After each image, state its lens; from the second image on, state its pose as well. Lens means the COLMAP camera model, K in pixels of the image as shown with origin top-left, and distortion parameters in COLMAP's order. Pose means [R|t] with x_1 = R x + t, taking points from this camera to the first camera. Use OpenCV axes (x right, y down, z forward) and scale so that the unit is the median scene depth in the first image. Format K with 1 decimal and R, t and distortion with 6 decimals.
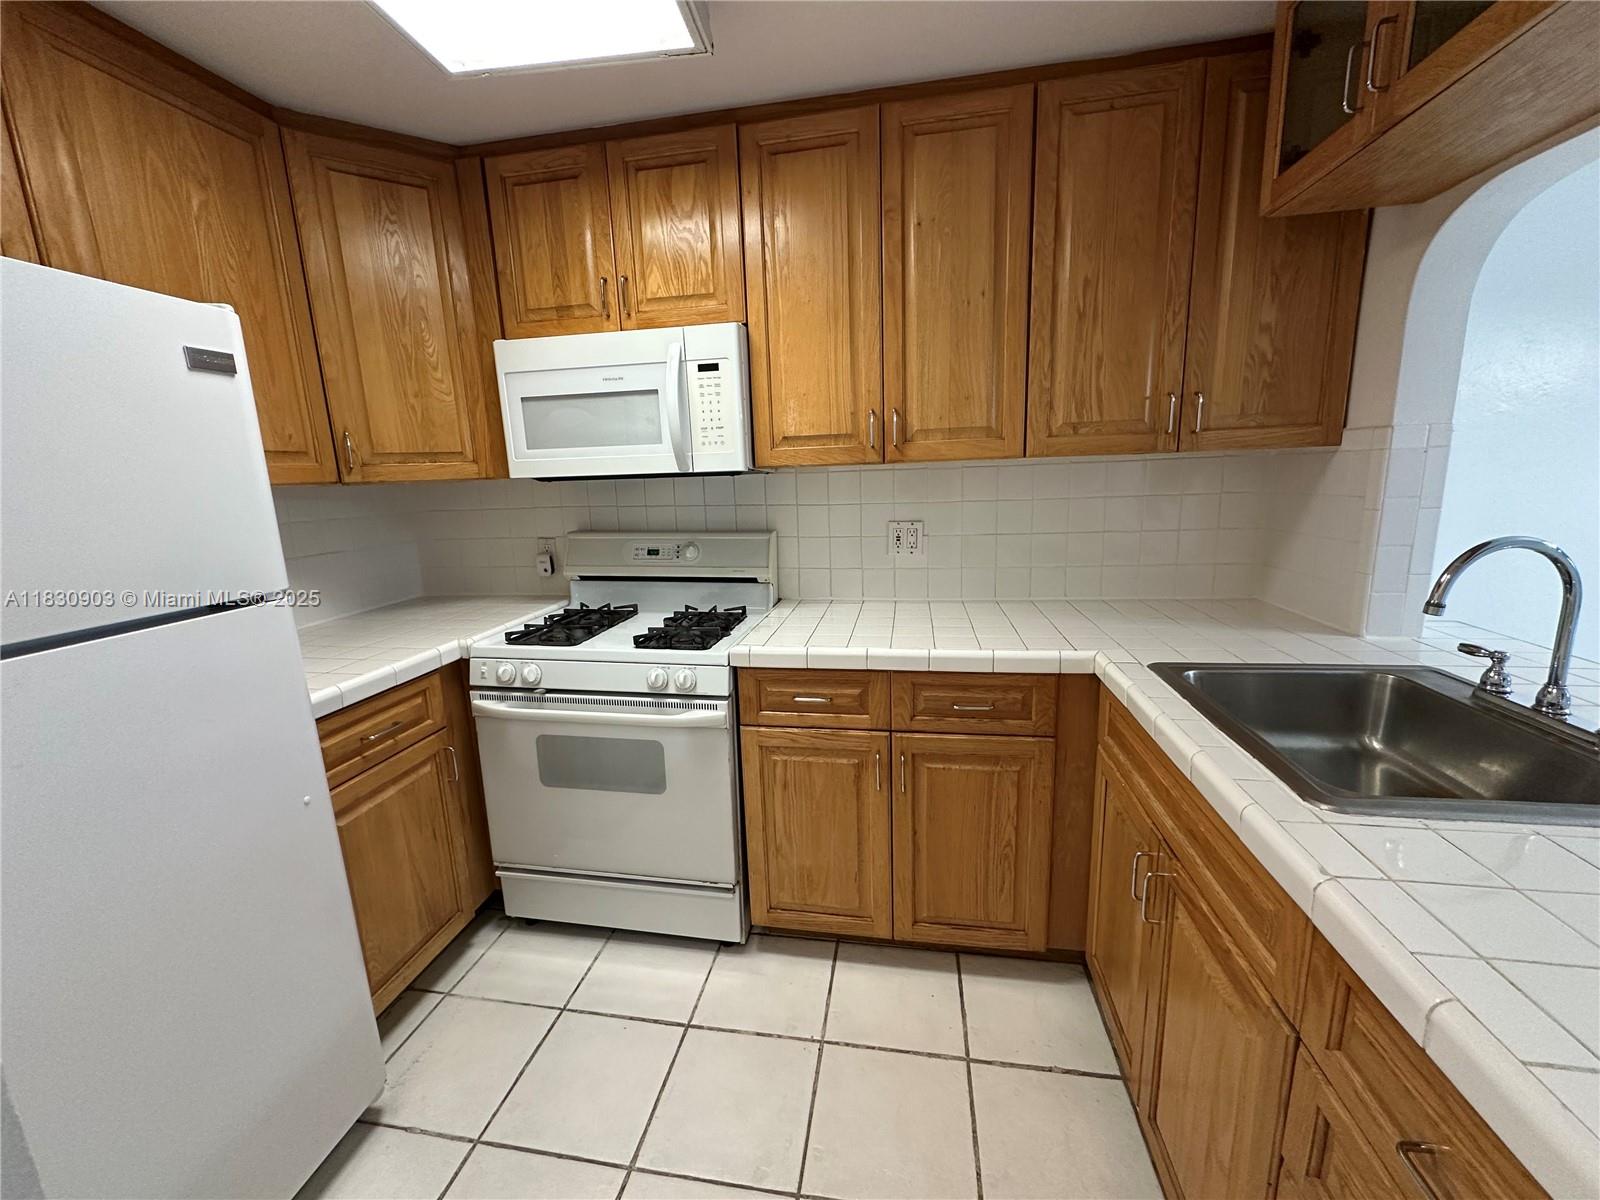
lens RADIAL K [[647.0, 0, 796.8], [0, 647.0, 569.0], [0, 0, 1]] dist [0.013185, -0.000014]
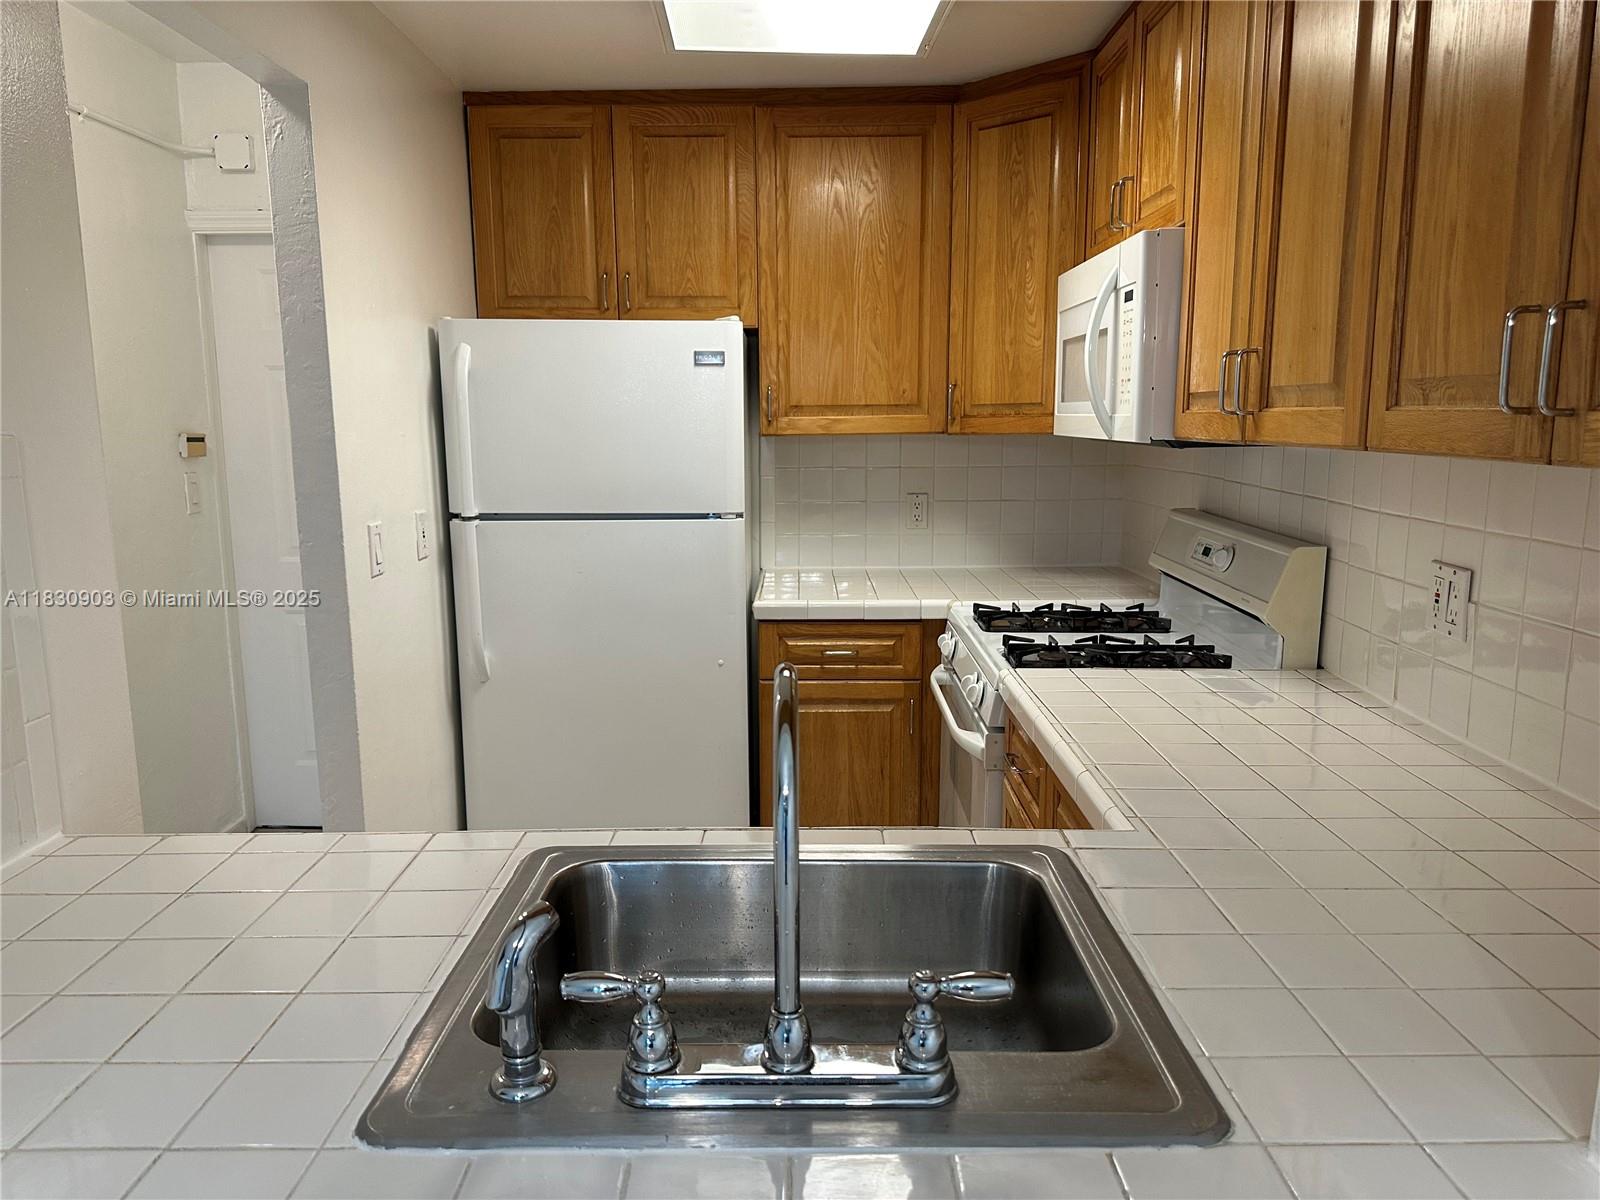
lens RADIAL K [[1163.1, 0, 800.0], [0, 1163.1, 600.0], [0, 0, 1]] dist [-0.005461, -0.002255]
pose [[0.180666, 0.187014, -0.965601, 1.163237], [-0.149158, 0.975611, 0.161045, -0.142993], [0.972168, 0.114932, 0.204155, 0.445124]]
